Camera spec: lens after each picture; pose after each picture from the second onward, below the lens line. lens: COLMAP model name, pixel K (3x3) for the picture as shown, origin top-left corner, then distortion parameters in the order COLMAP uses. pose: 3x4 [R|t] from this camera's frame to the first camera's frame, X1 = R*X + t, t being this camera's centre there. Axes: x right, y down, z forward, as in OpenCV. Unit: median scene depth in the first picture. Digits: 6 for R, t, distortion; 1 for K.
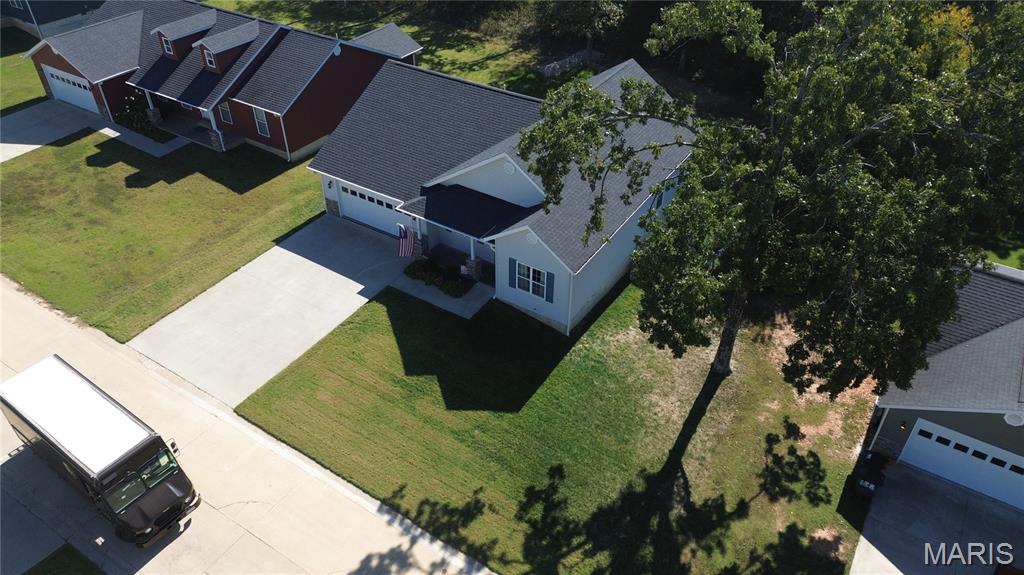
lens RADIAL K [[723.8, 0, 512.0], [0, 723.8, 287.5], [0, 0, 1]] dist [0.040720, -0.002830]
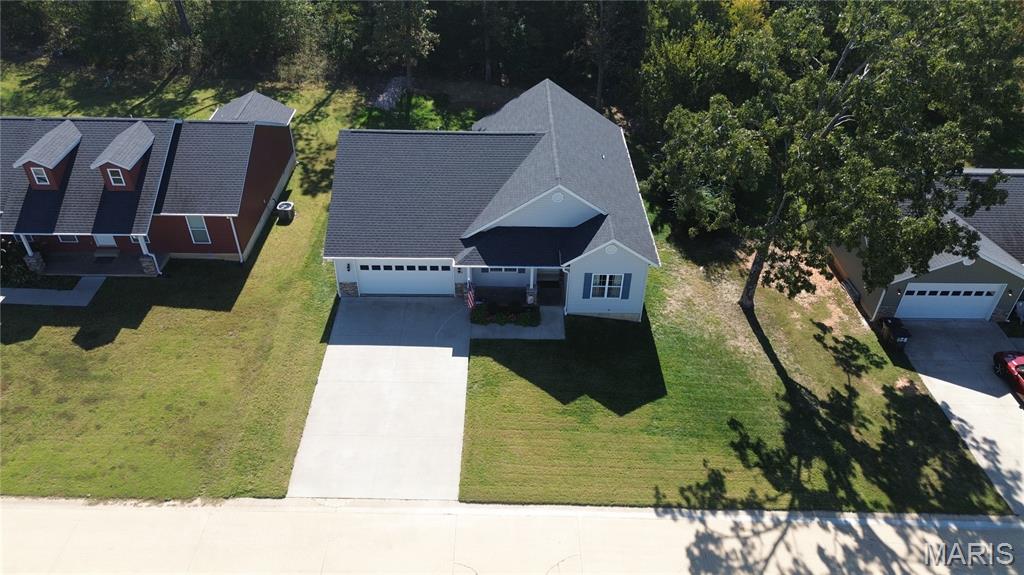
lens RADIAL K [[723.8, 0, 512.0], [0, 723.8, 287.5], [0, 0, 1]] dist [0.040720, -0.002830]
pose [[0.842232, -0.325838, 0.429504, -0.621280], [0.324315, 0.942632, 0.079154, -0.154830], [-0.430656, 0.072628, 0.899589, 0.051831]]
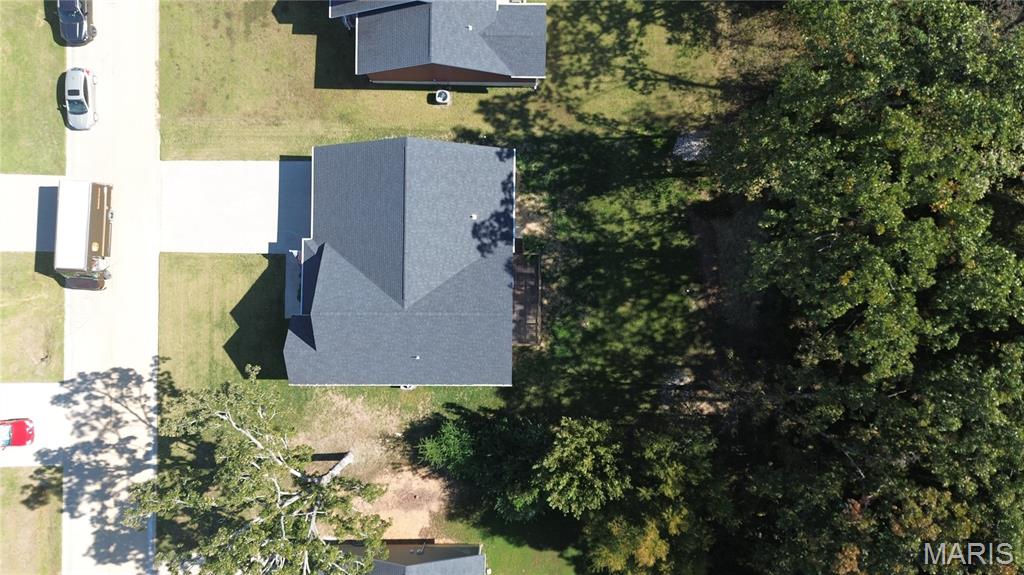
lens RADIAL K [[749.7, 0, 512.0], [0, 749.7, 287.5], [0, 0, 1]] dist [-0.068844, 0.251255]
pose [[0.527492, 0.849023, -0.030213, 0.219821], [-0.516771, 0.348887, 0.781809, -1.686685], [0.674315, -0.396785, 0.622785, 0.358031]]
